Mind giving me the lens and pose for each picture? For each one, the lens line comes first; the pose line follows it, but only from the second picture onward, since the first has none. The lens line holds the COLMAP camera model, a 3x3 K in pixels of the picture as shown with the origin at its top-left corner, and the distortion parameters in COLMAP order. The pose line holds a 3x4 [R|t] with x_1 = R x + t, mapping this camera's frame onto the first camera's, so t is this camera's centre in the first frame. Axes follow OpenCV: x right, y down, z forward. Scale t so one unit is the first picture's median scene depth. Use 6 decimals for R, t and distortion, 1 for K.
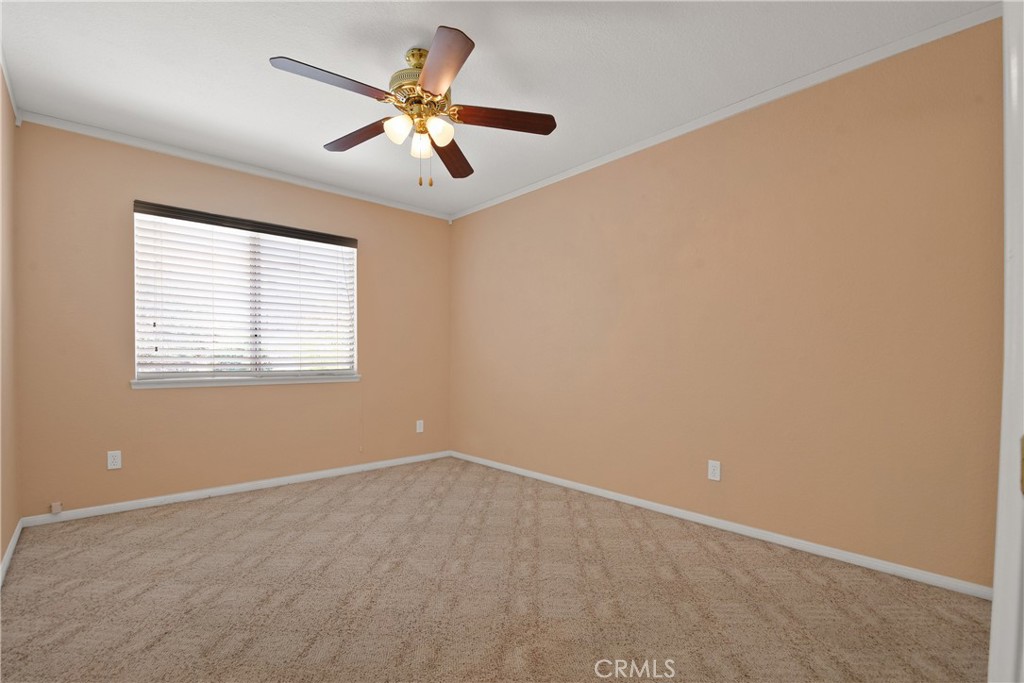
lens RADIAL K [[466.9, 0, 515.1], [0, 466.9, 346.5], [0, 0, 1]] dist [0.012055, -0.011721]
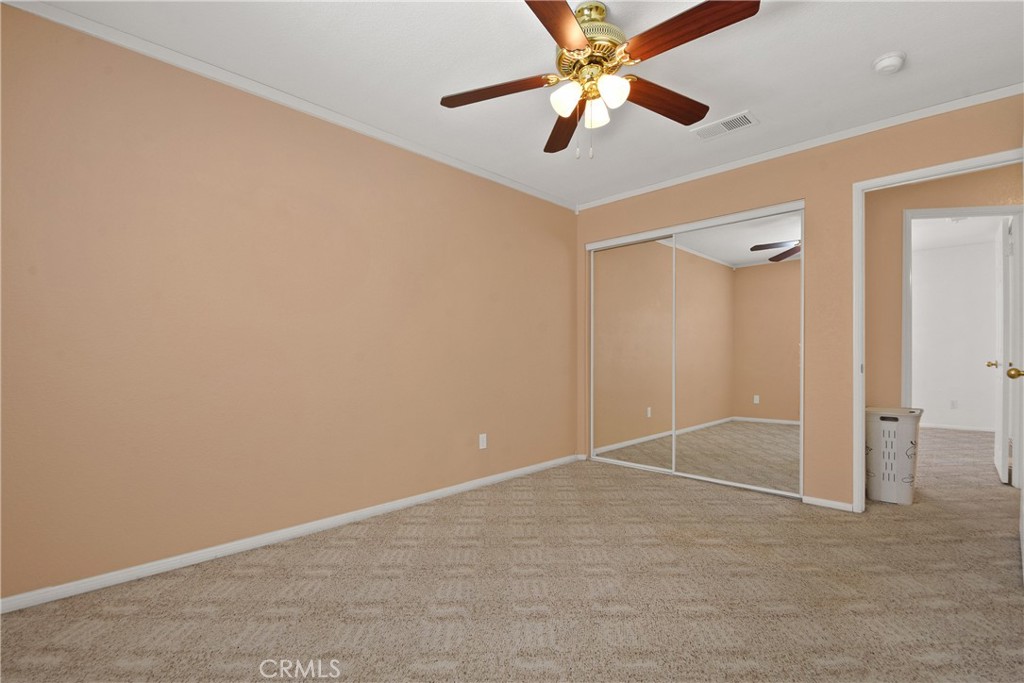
lens RADIAL K [[466.9, 0, 514.1], [0, 466.9, 346.6], [0, 0, 1]] dist [0.012055, -0.011721]
pose [[-0.051015, 0.017680, 0.998541, -0.943333], [-0.013869, 0.999734, -0.018410, 0.027780], [-0.998602, -0.014788, -0.050756, 1.060522]]
